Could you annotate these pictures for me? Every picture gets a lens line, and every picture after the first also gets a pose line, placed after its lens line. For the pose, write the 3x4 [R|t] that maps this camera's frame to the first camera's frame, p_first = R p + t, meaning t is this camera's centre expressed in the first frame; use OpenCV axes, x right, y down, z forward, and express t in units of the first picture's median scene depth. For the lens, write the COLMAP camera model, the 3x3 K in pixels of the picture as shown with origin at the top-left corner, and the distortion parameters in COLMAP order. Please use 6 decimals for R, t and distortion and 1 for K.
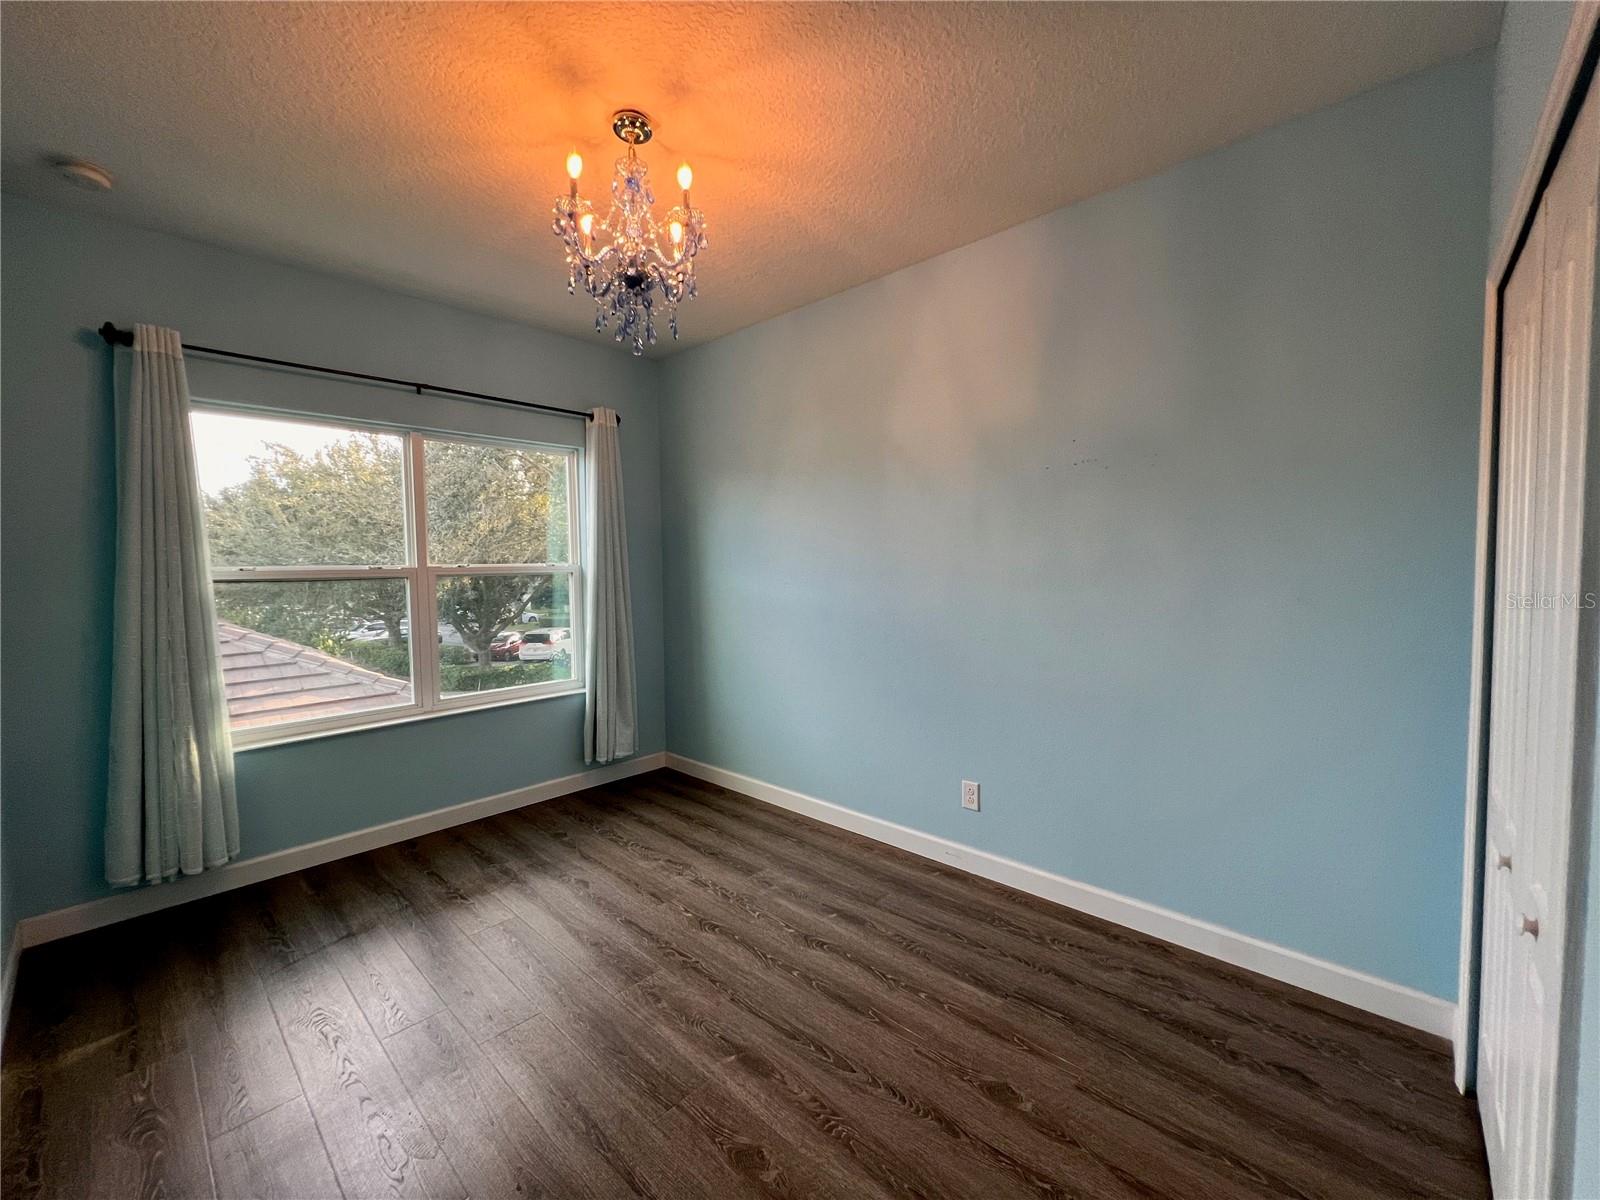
lens RADIAL K [[638.8, 0, 796.3], [0, 638.8, 590.6], [0, 0, 1]] dist [-0.004854, 0.001103]
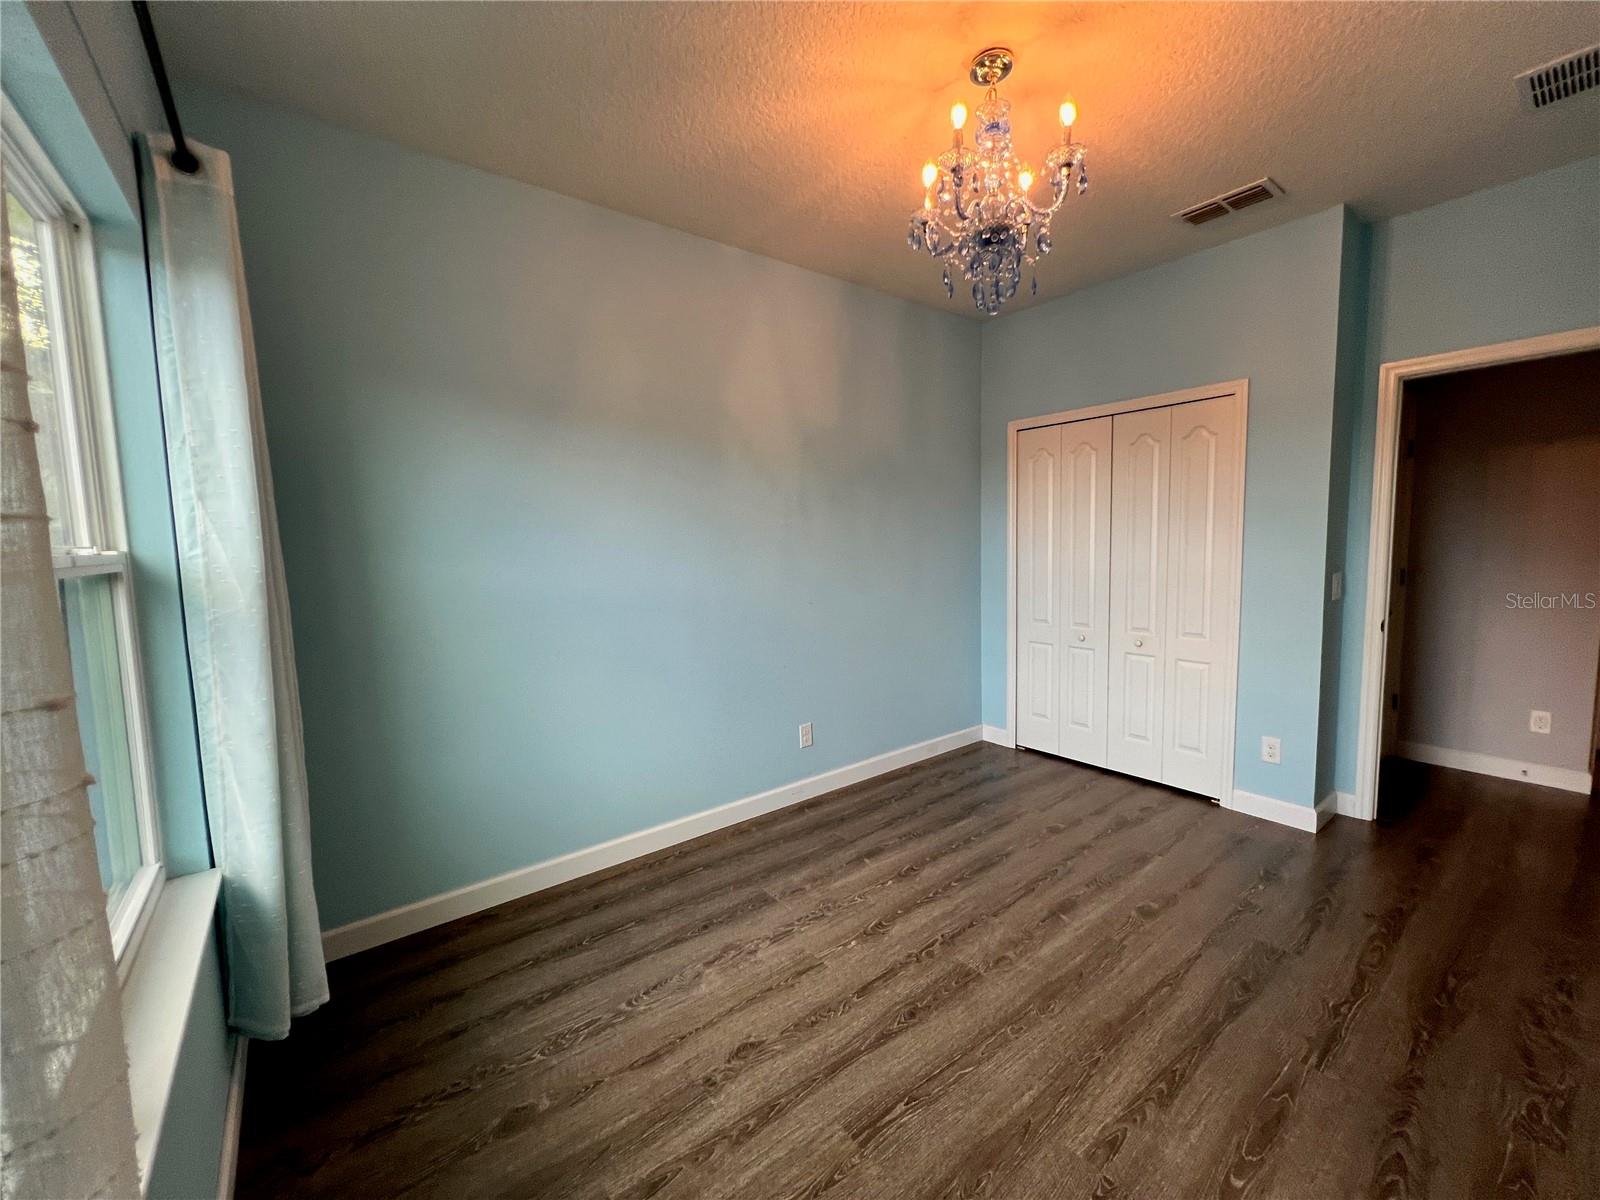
lens RADIAL K [[638.8, 0, 793.7], [0, 638.8, 607.3], [0, 0, 1]] dist [-0.004854, 0.001103]
pose [[0.164994, -0.099922, 0.981220, -0.893996], [0.059938, 0.994032, 0.091148, -0.028167], [-0.984472, 0.043773, 0.169998, 0.823879]]
